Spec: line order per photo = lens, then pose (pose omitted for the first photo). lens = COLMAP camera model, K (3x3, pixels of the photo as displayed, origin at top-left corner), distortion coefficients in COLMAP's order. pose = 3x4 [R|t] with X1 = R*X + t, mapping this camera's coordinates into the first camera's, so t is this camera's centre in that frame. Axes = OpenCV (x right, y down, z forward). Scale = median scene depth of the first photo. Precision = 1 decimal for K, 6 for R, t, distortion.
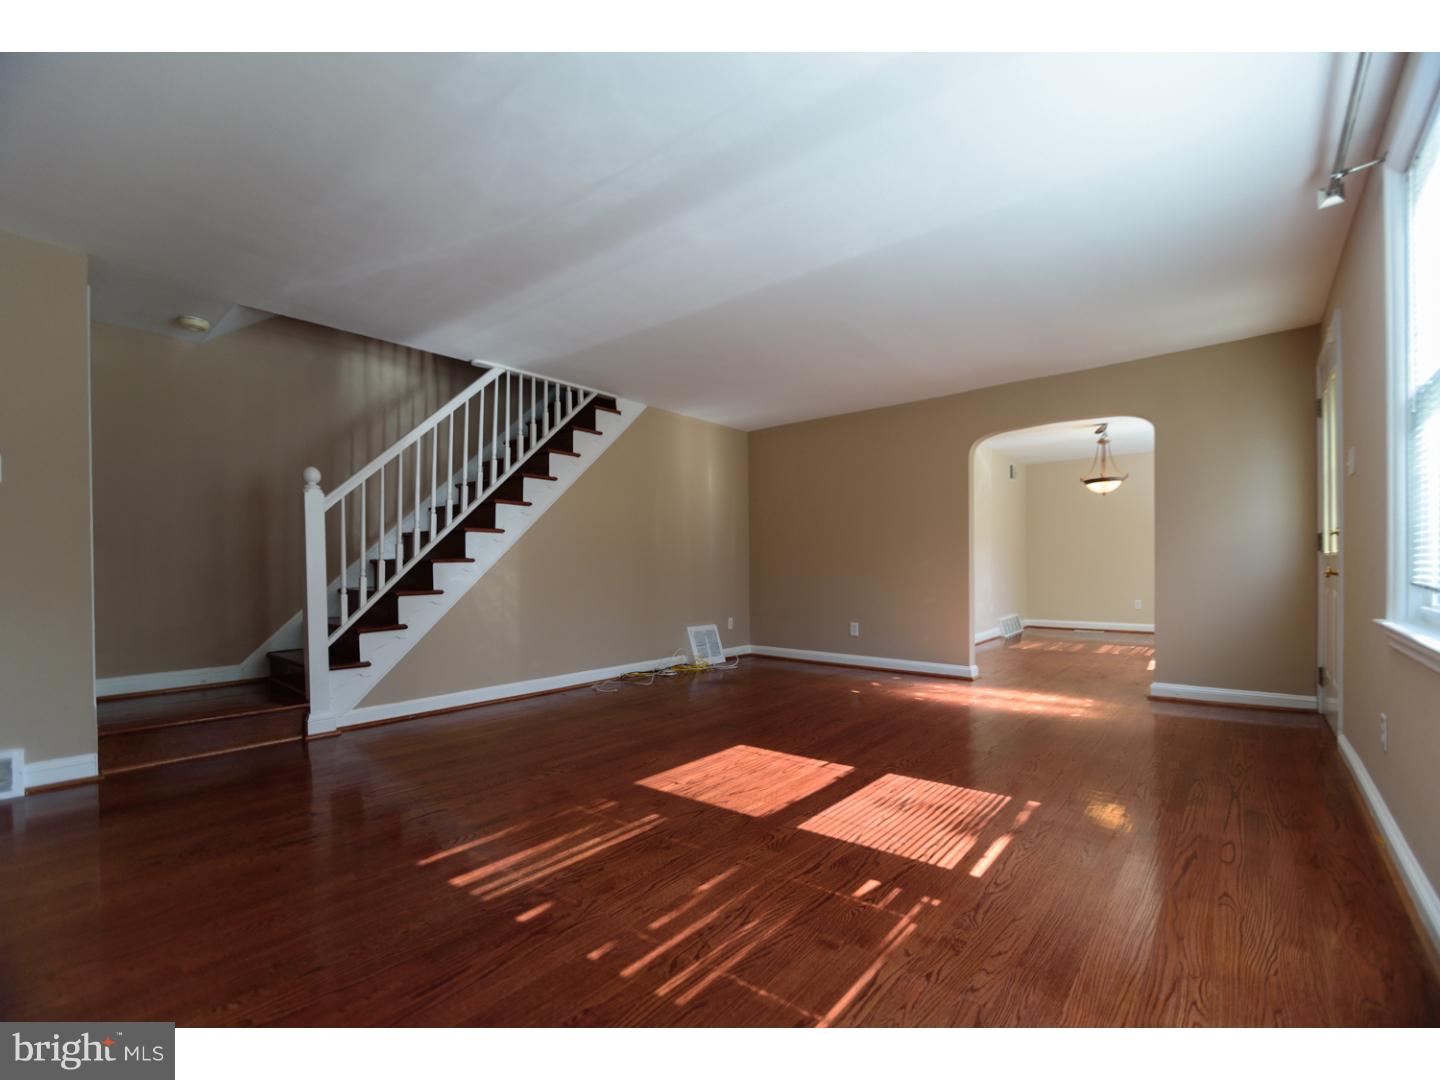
lens RADIAL K [[622.8, 0, 721.2], [0, 622.8, 571.3], [0, 0, 1]] dist [-0.010622, 0.000675]
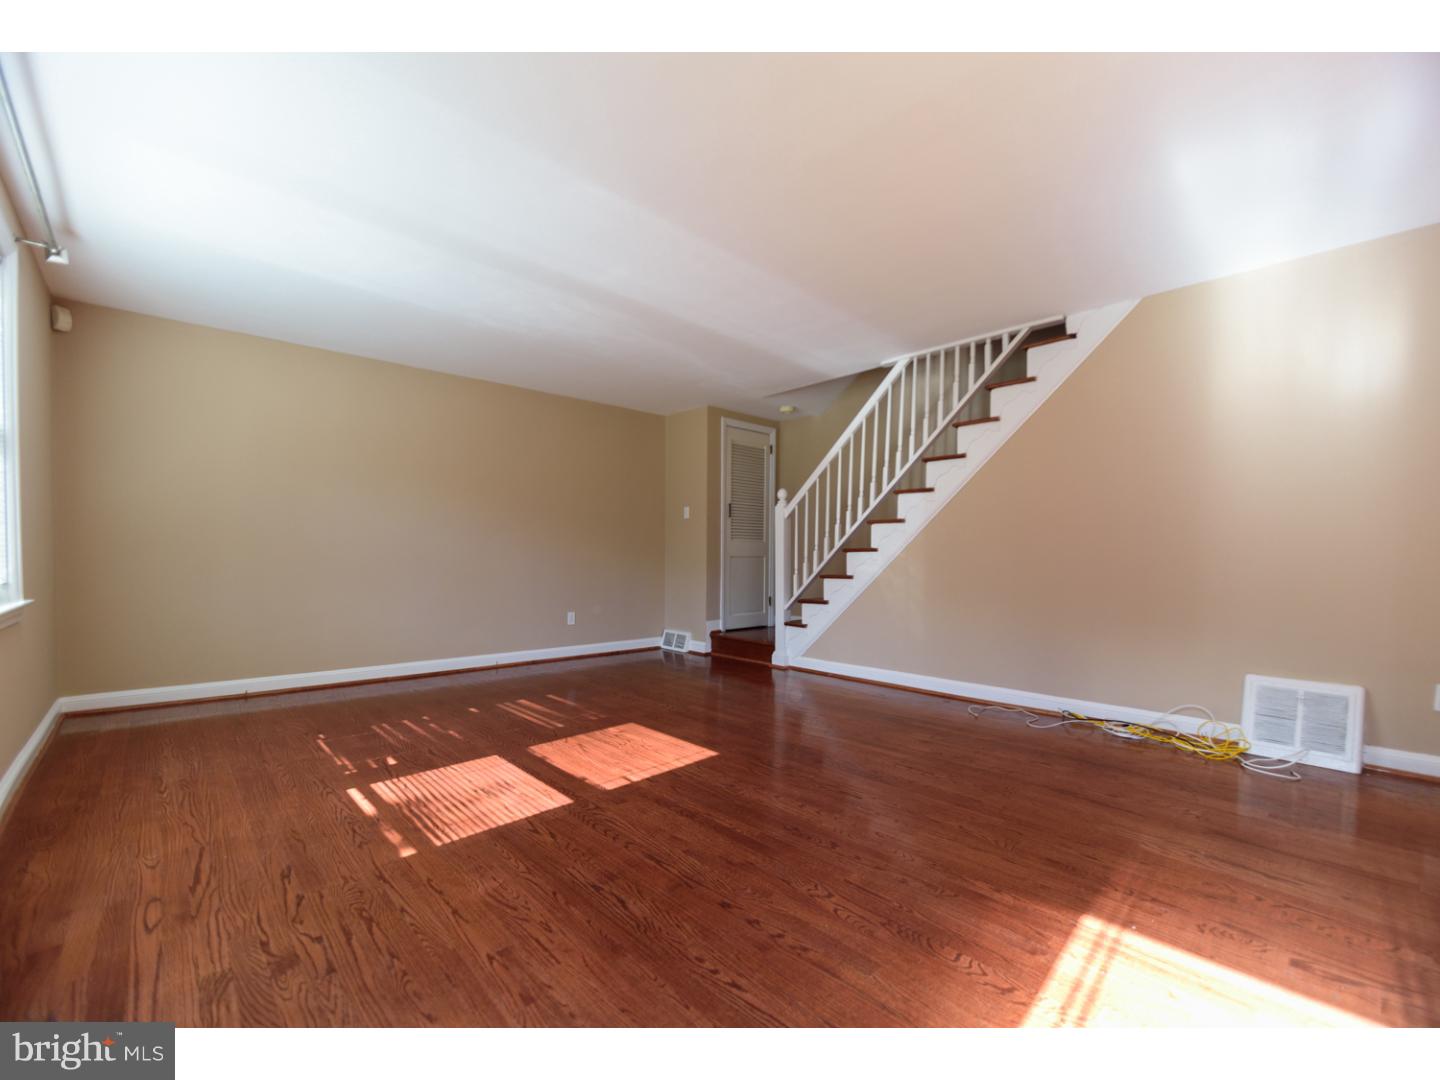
lens RADIAL K [[622.8, 0, 721.2], [0, 622.8, 571.3], [0, 0, 1]] dist [-0.010622, 0.000675]
pose [[-0.127366, 0.030347, -0.991391, 0.863939], [-0.012830, 0.999398, 0.032240, -0.014337], [0.991773, 0.016825, -0.126900, 1.047171]]
